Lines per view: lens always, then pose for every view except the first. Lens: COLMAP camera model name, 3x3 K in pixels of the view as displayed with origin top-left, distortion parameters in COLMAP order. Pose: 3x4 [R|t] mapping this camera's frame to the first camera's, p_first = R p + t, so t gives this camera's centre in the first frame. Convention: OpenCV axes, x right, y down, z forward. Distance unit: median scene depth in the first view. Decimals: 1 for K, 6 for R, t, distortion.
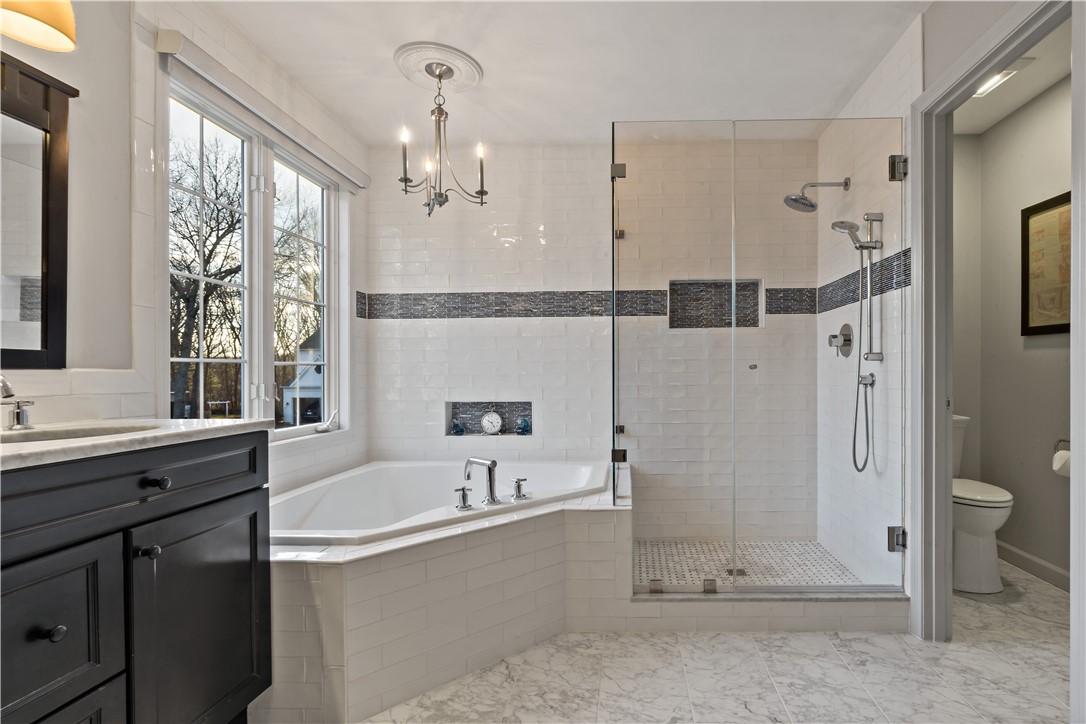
lens RADIAL K [[513.7, 0, 543.9], [0, 513.7, 375.5], [0, 0, 1]] dist [-0.005537, 0.000865]
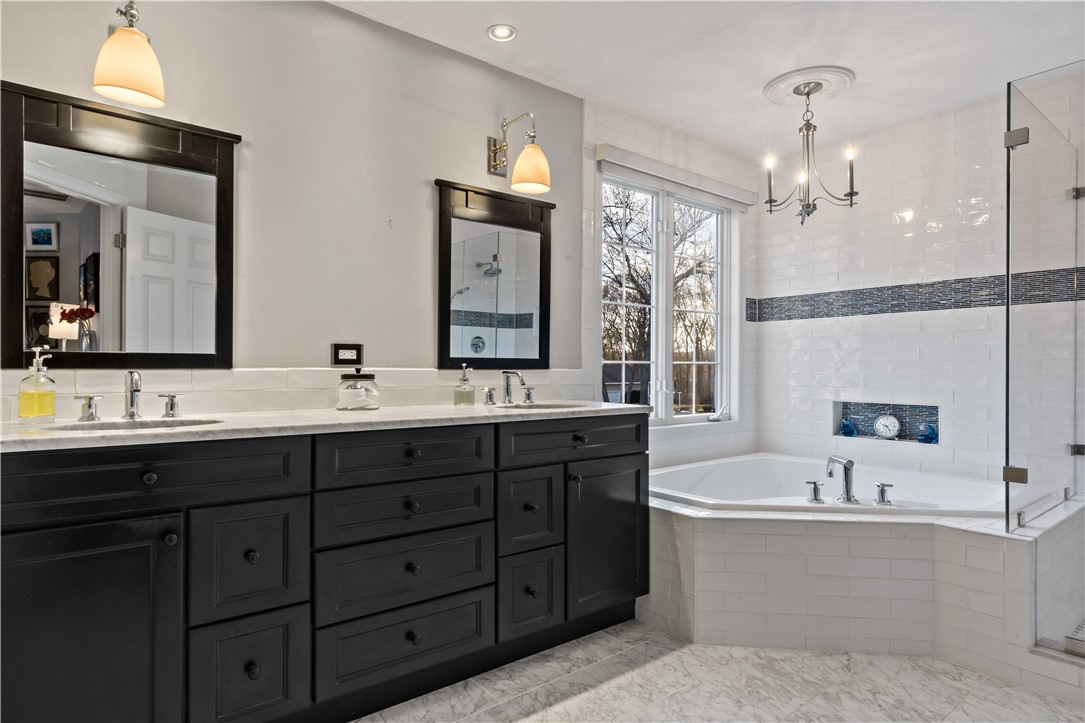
lens RADIAL K [[592.1, 0, 542.5], [0, 592.1, 361.5], [0, 0, 1]] dist [0.000649, 0.000353]
pose [[0.671099, 0.002026, -0.741365, 0.357101], [-0.007896, 0.999959, -0.004415, -0.020348], [0.741326, 0.008816, 0.671088, -0.237740]]
